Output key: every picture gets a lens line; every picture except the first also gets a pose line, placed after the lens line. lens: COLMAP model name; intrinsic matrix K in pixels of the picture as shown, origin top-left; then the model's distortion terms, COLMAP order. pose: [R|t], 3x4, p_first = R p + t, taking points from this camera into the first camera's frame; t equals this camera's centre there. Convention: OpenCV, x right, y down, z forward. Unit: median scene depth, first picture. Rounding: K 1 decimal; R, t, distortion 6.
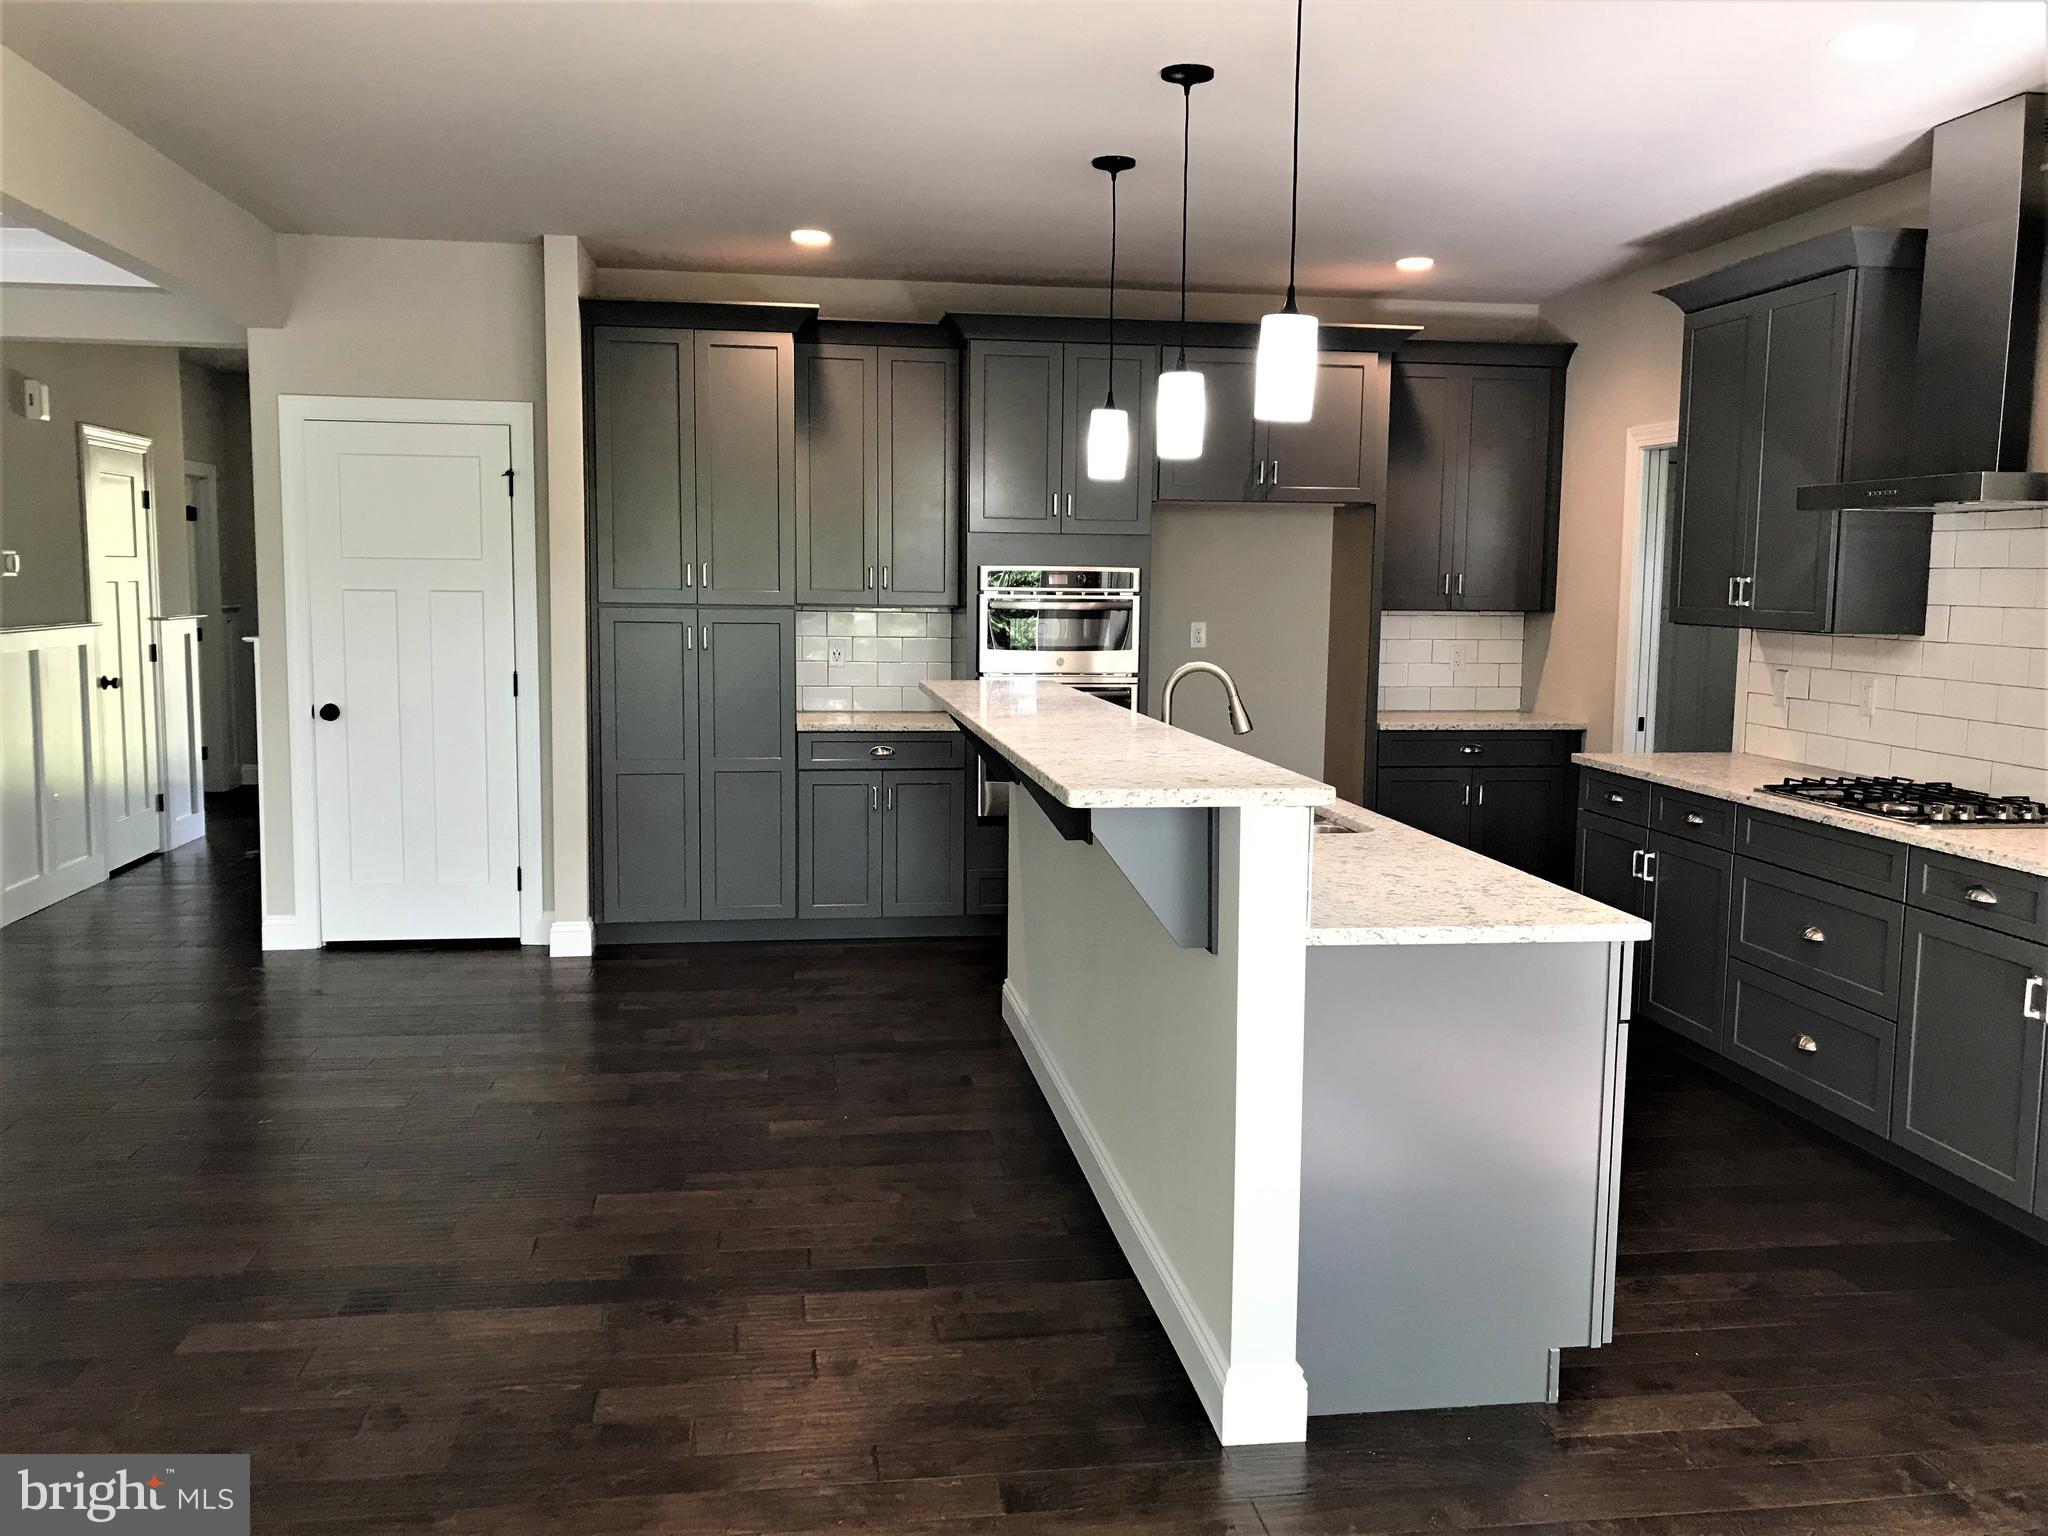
lens RADIAL K [[1693.1, 0, 1038.1], [0, 1693.1, 773.7], [0, 0, 1]] dist [0.026409, -0.031849]
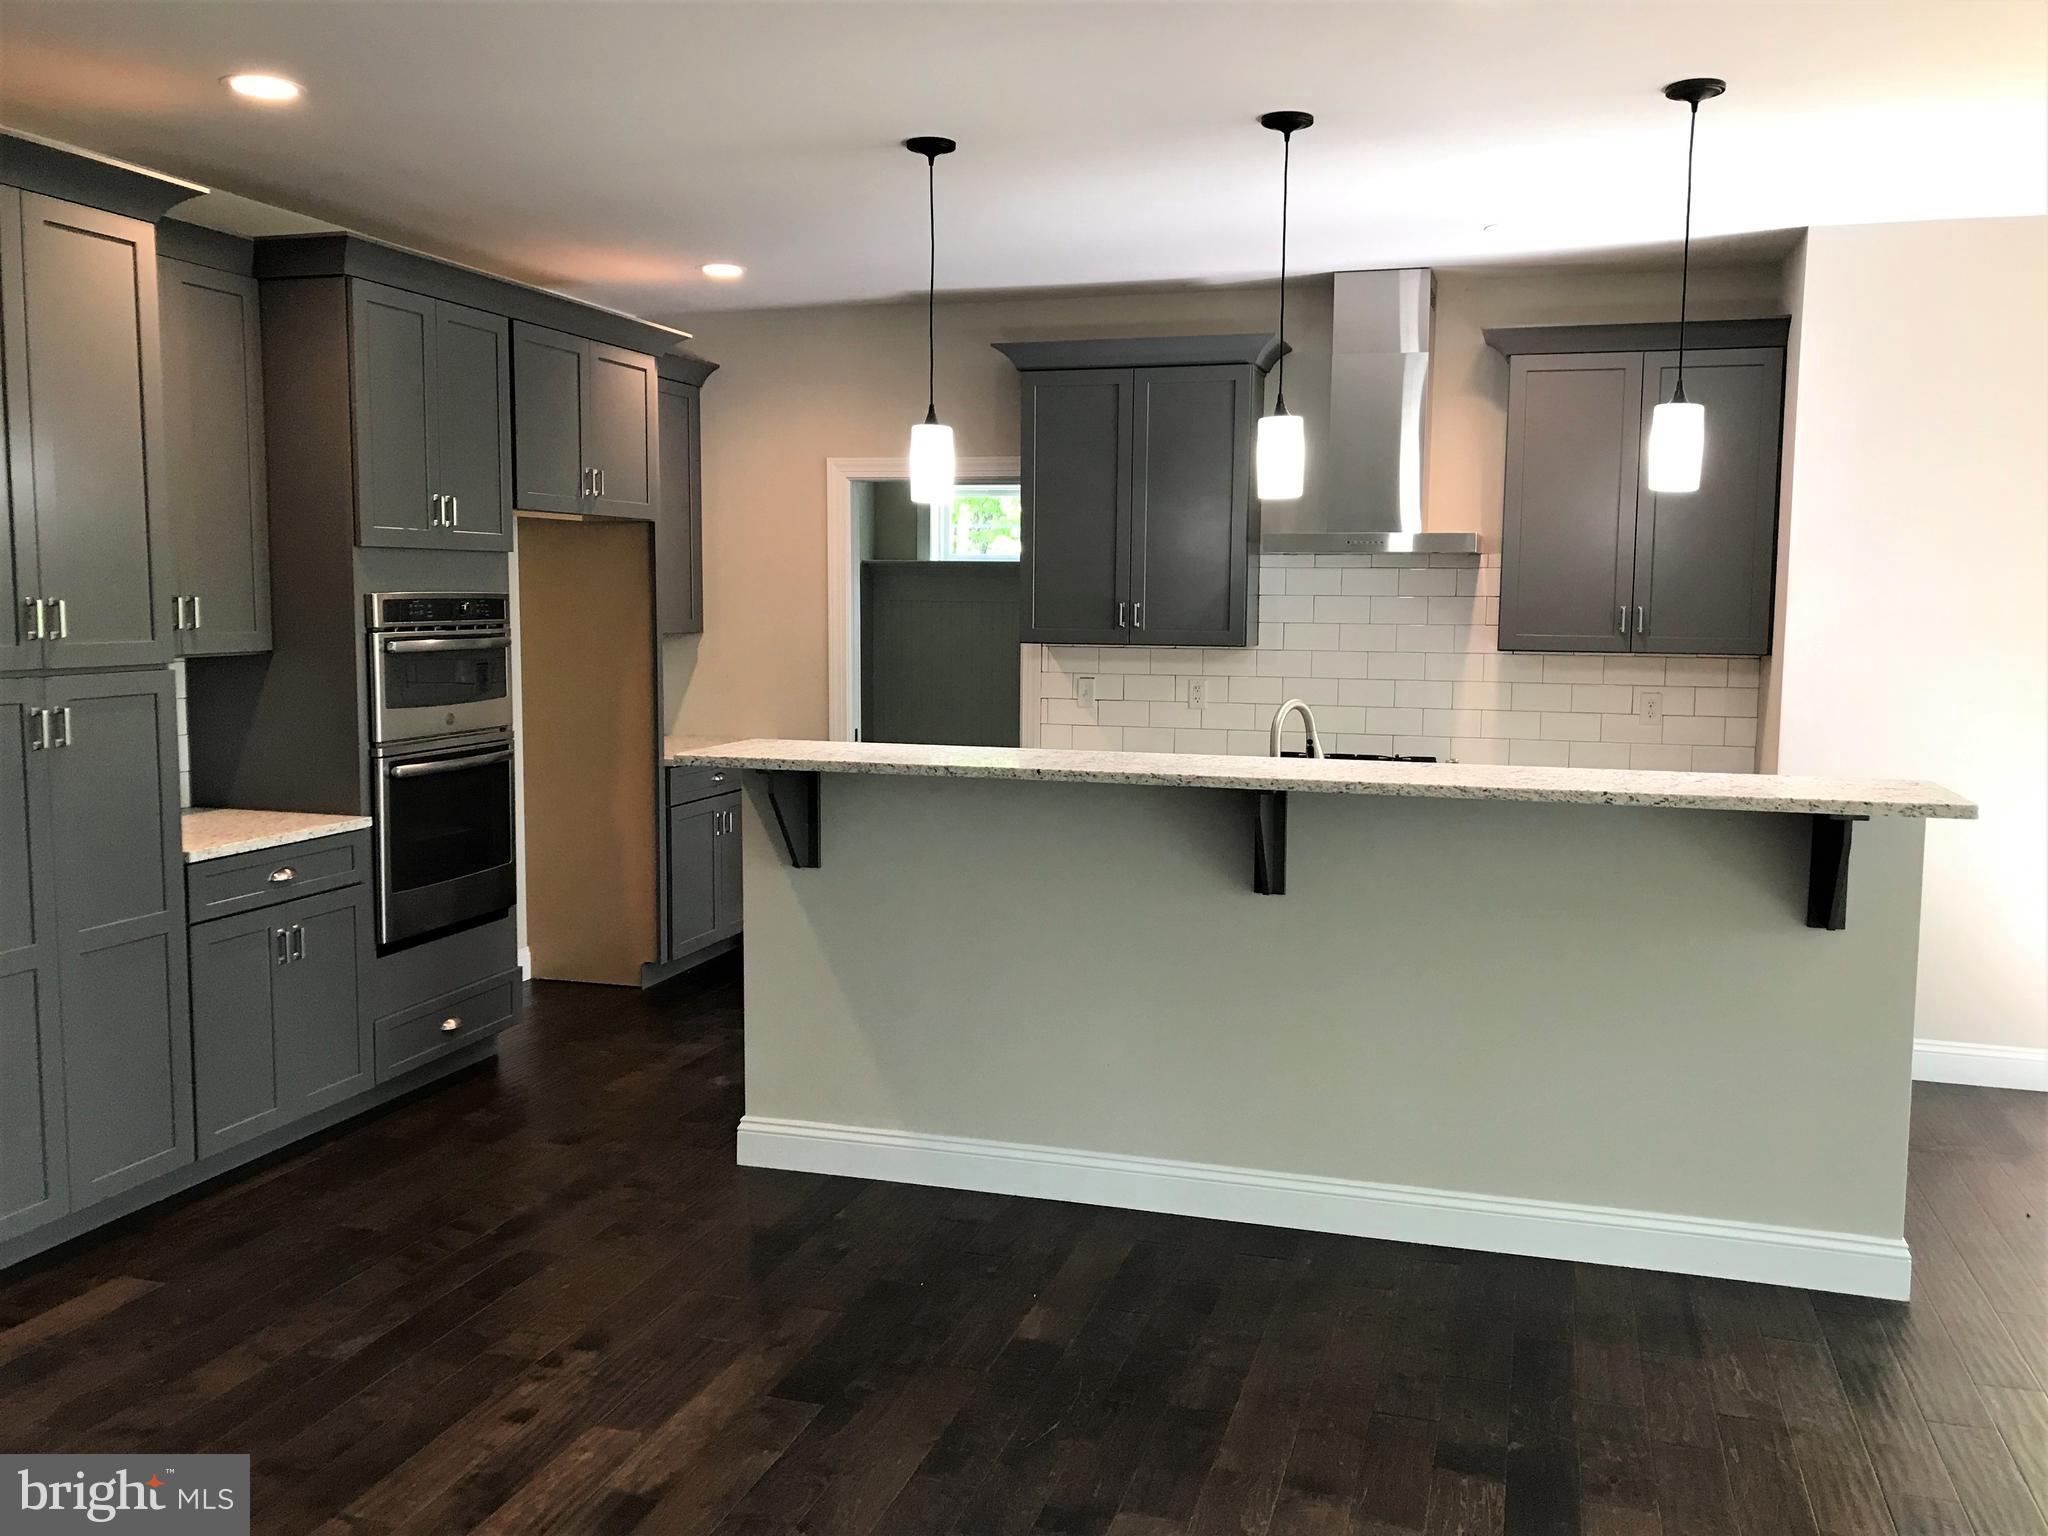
lens RADIAL K [[1693.1, 0, 1031.6], [0, 1693.1, 761.4], [0, 0, 1]] dist [0.026409, -0.031849]
pose [[0.427815, -0.101418, 0.898159, -0.663677], [0.102445, 0.992723, 0.063298, -0.081883], [-0.898042, 0.064932, 0.435091, 0.517858]]
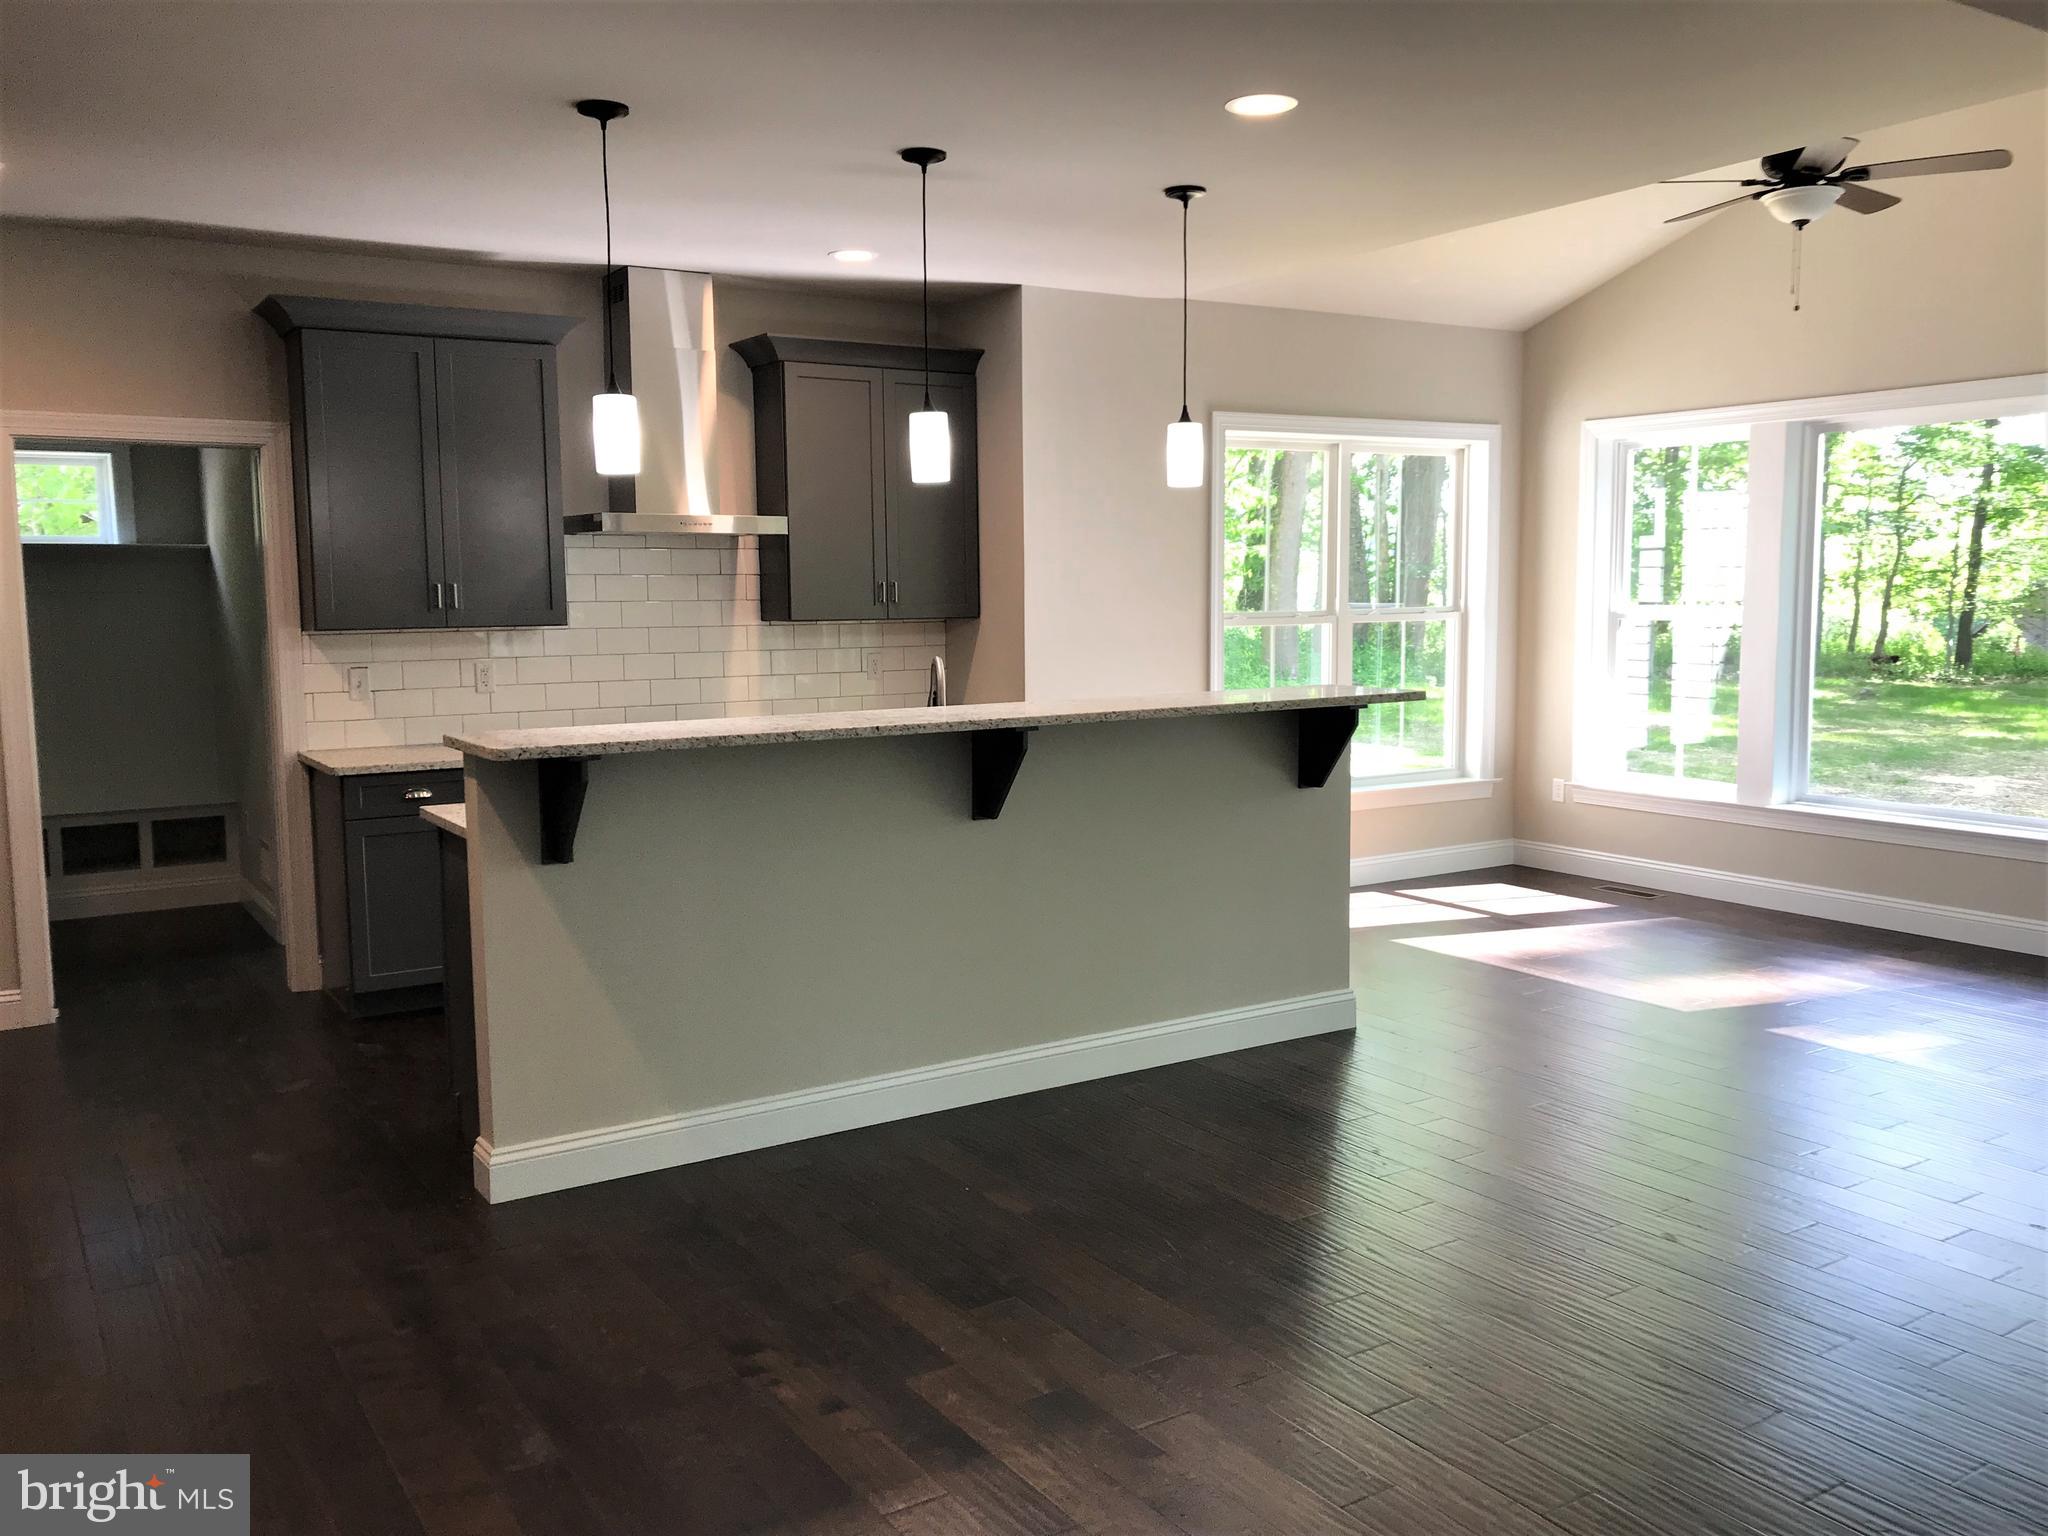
lens RADIAL K [[1693.1, 0, 1034.2], [0, 1693.1, 765.9], [0, 0, 1]] dist [0.026409, -0.031849]
pose [[-0.411858, -0.108293, 0.904790, -0.752786], [0.110413, 0.979667, 0.167515, -0.135401], [-0.904534, 0.168893, -0.391527, 1.048342]]
